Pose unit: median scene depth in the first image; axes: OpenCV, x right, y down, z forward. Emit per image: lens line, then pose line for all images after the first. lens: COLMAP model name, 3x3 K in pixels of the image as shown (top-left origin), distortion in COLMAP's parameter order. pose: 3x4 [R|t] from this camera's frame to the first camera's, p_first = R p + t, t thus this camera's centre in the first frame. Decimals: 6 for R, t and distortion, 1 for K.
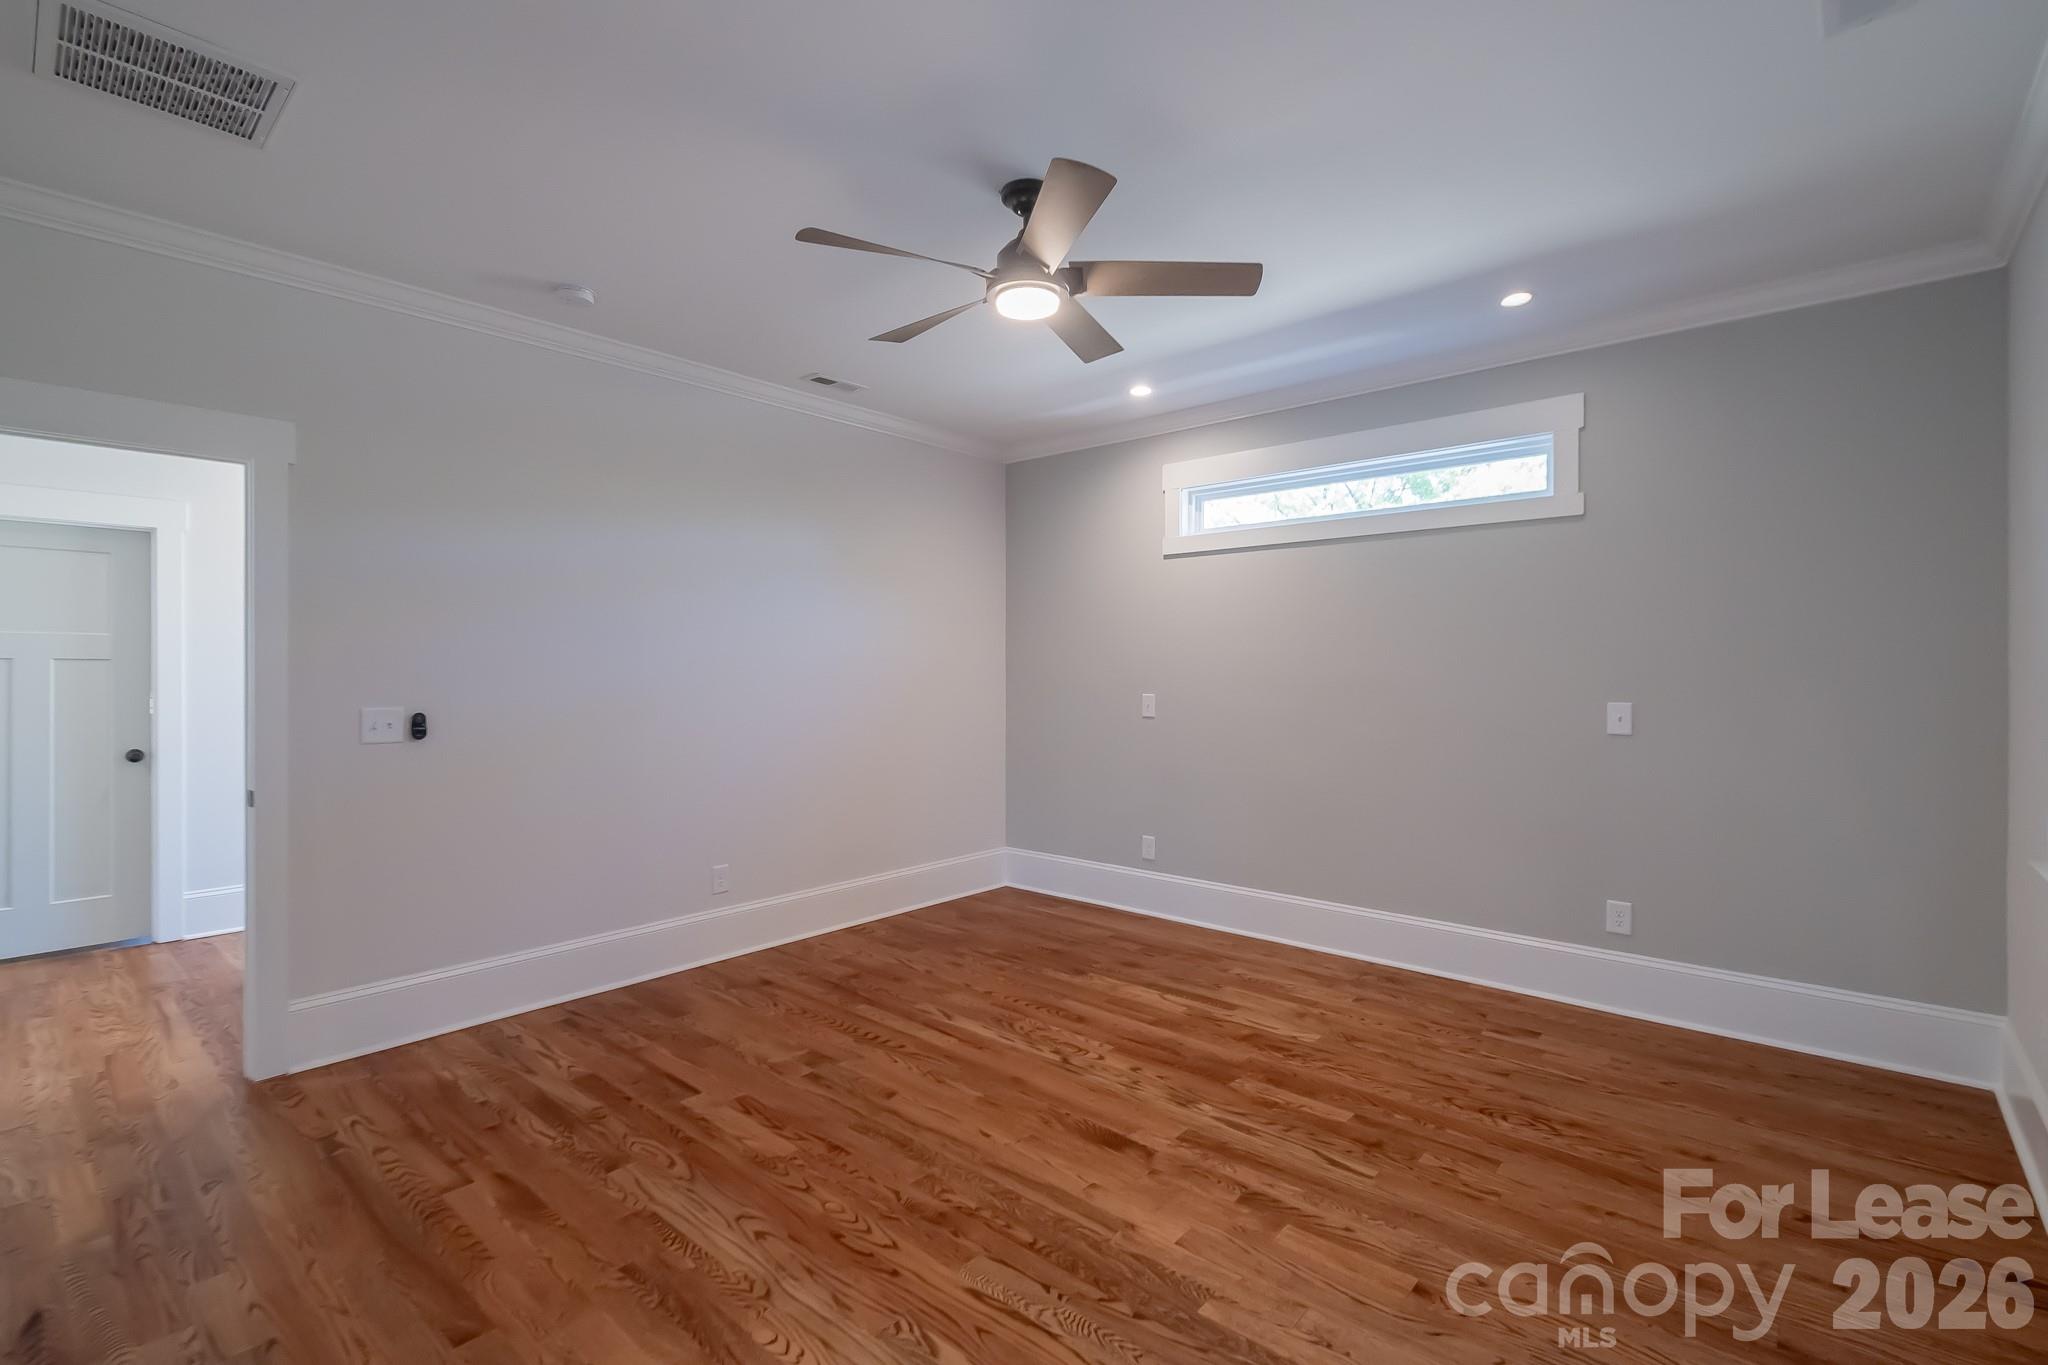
lens RADIAL K [[932.8, 0, 1018.4], [0, 932.8, 669.4], [0, 0, 1]] dist [0.007922, -0.003170]
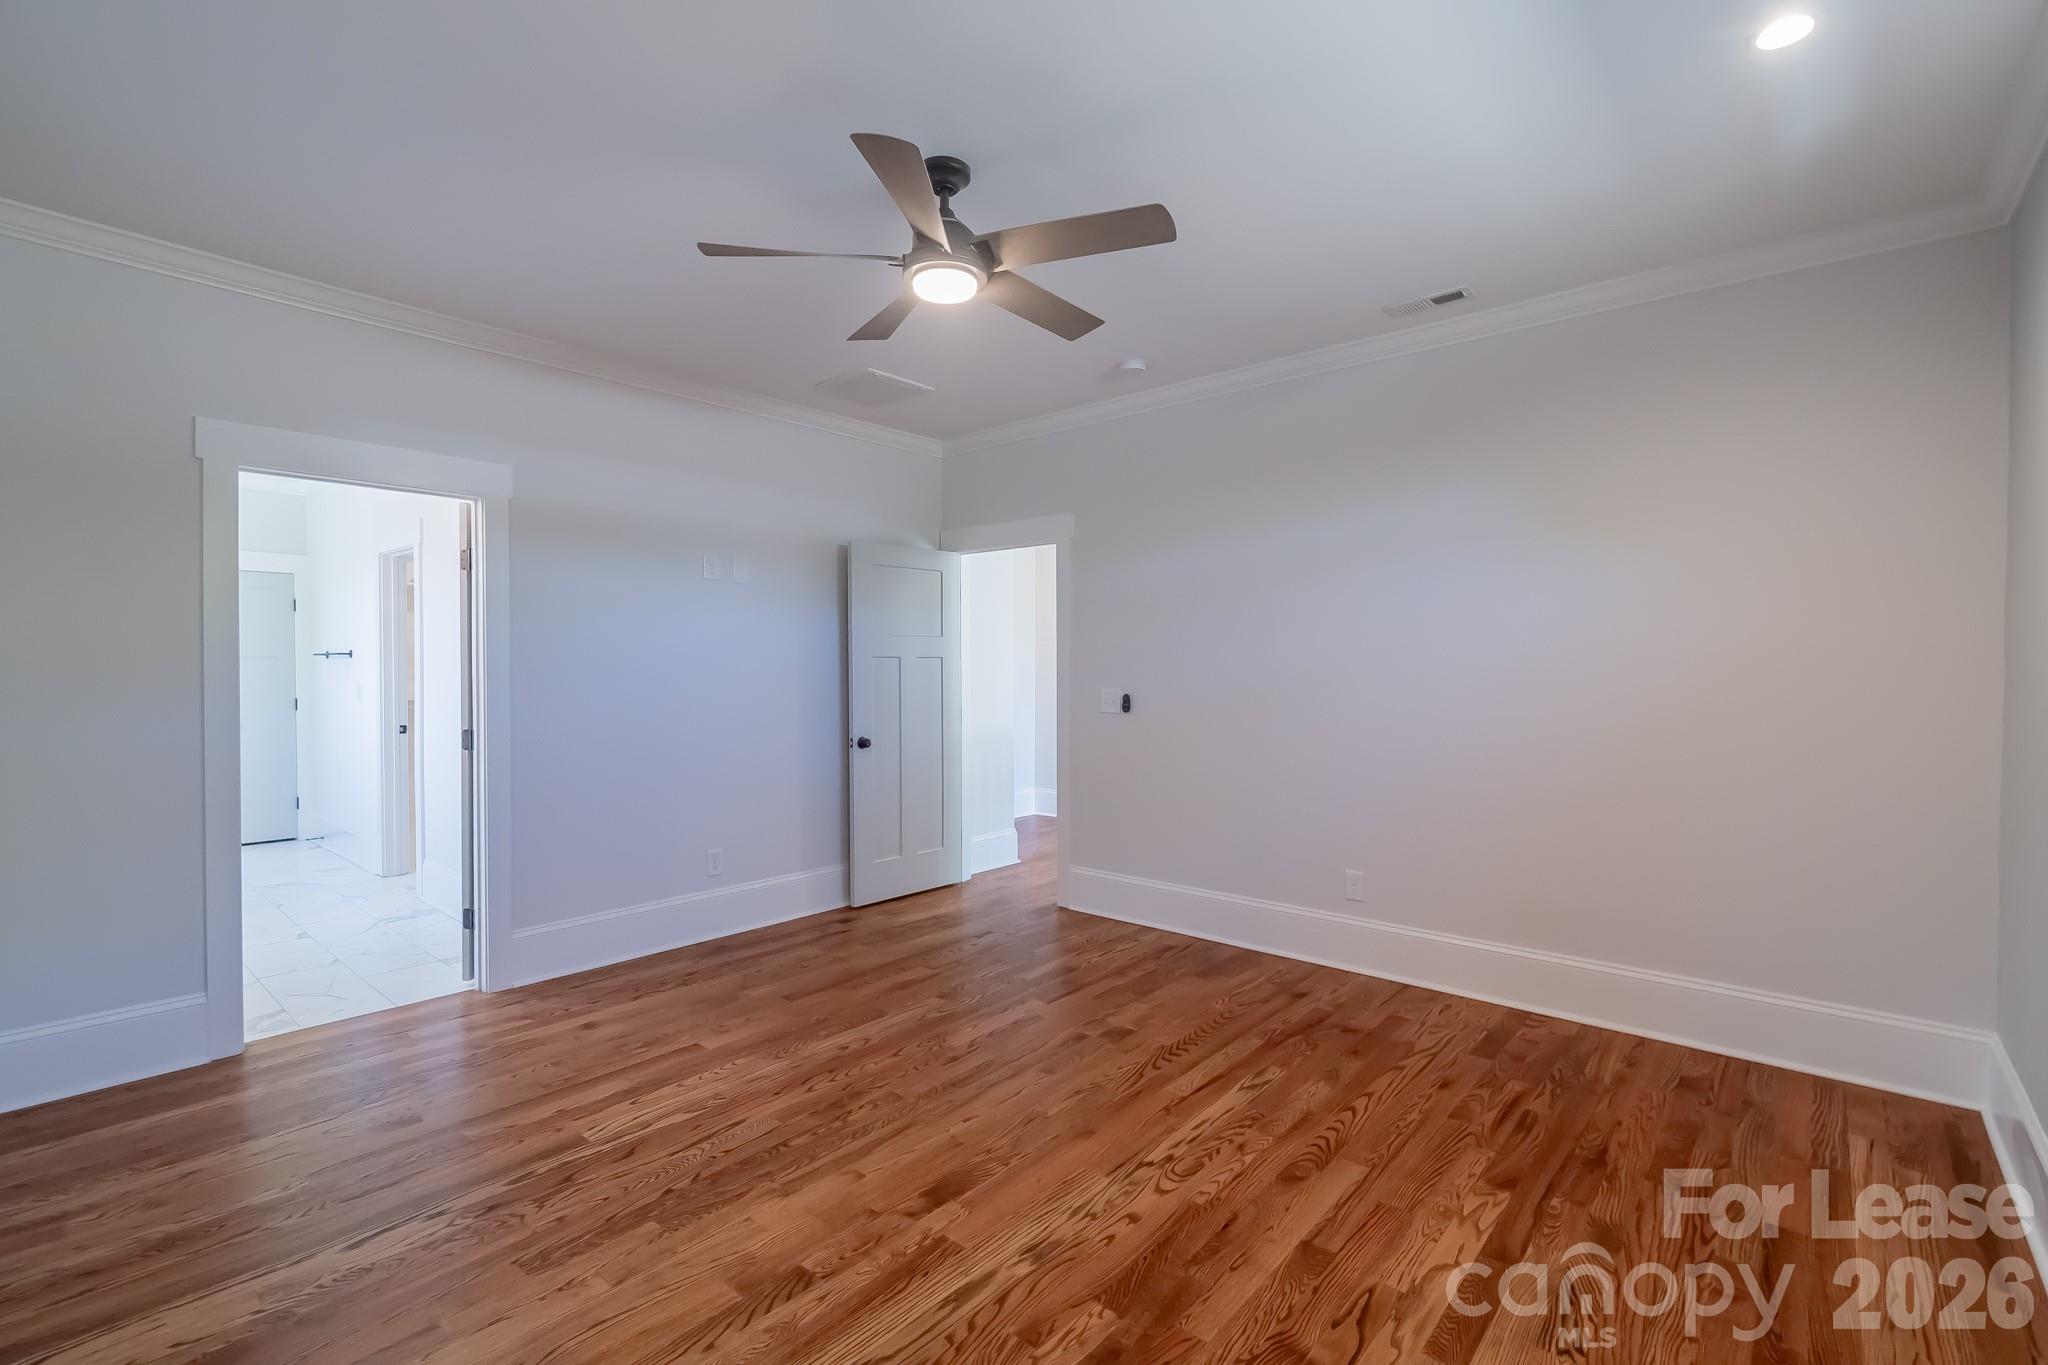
lens RADIAL K [[932.8, 0, 1043.7], [0, 932.8, 673.5], [0, 0, 1]] dist [0.007922, -0.003170]
pose [[-0.005215, 0.005949, -0.999969, 0.812412], [0.003116, 0.999978, 0.005933, 0.006220], [0.999982, -0.003085, -0.005233, 0.906860]]
